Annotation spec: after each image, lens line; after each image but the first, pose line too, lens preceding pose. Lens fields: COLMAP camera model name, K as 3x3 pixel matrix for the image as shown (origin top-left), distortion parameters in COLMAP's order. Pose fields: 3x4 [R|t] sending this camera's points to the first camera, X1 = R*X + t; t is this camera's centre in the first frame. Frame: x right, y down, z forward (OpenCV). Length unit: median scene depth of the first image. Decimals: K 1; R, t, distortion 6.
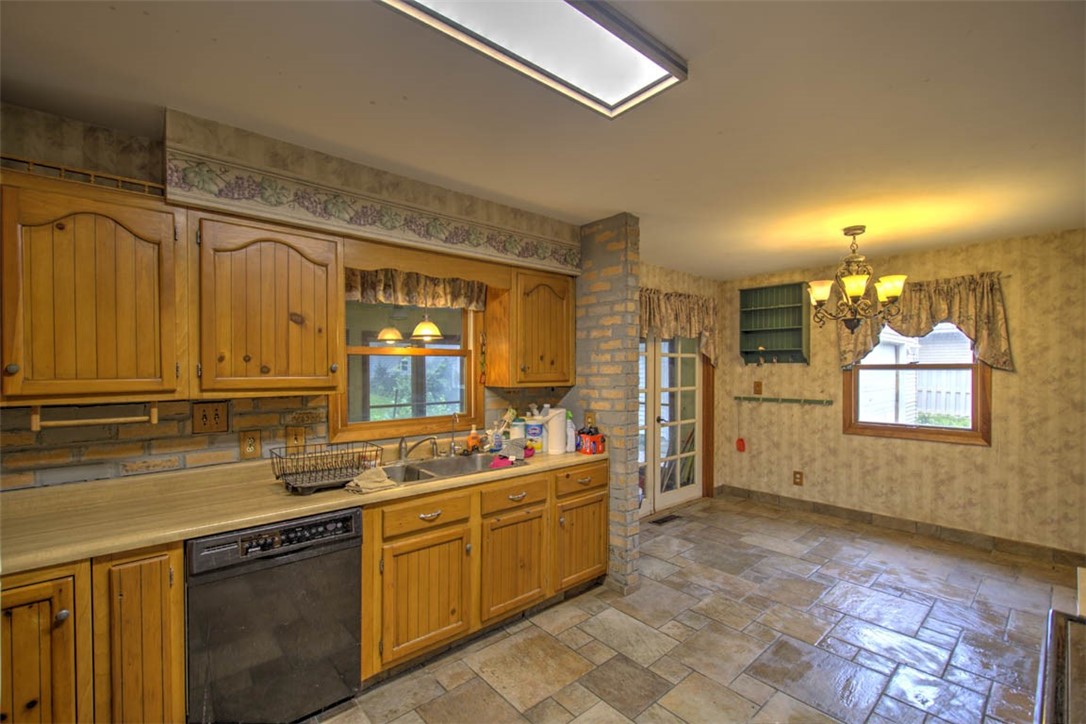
lens RADIAL K [[463.2, 0, 528.4], [0, 463.2, 376.8], [0, 0, 1]] dist [-0.000551, -0.001407]
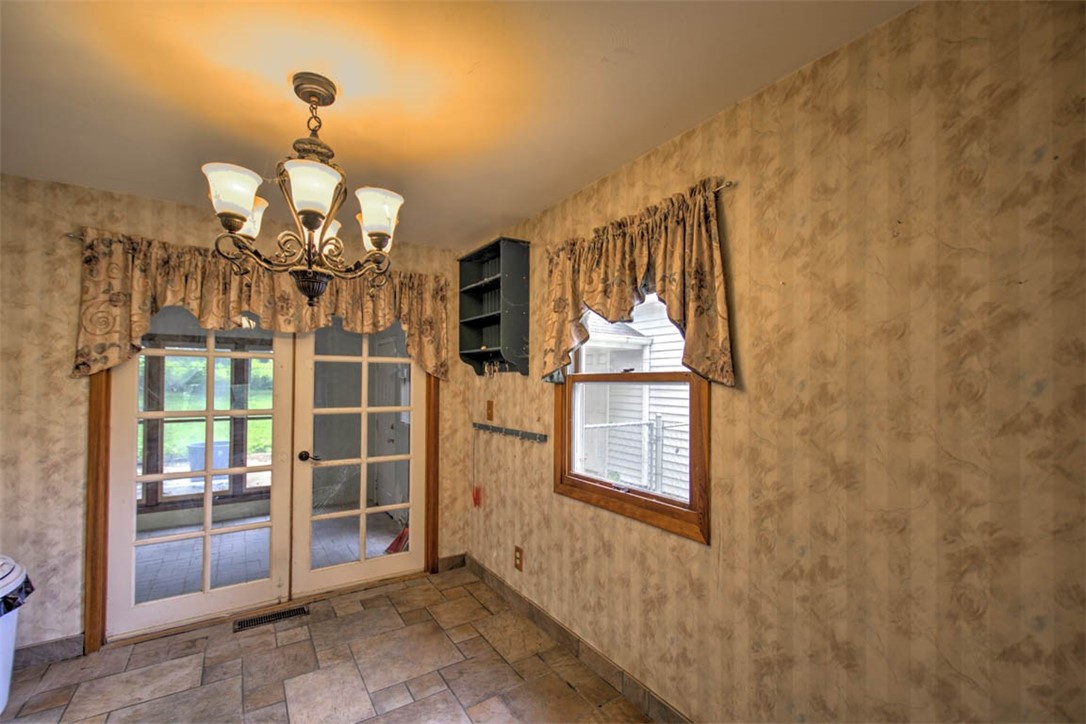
lens RADIAL K [[463.2, 0, 524.4], [0, 463.2, 382.4], [0, 0, 1]] dist [-0.000551, -0.001407]
pose [[0.992657, 0.012751, -0.120290, 0.711734], [-0.015213, 0.999693, -0.019566, -0.003859], [0.120004, 0.021252, 0.992546, 0.411630]]
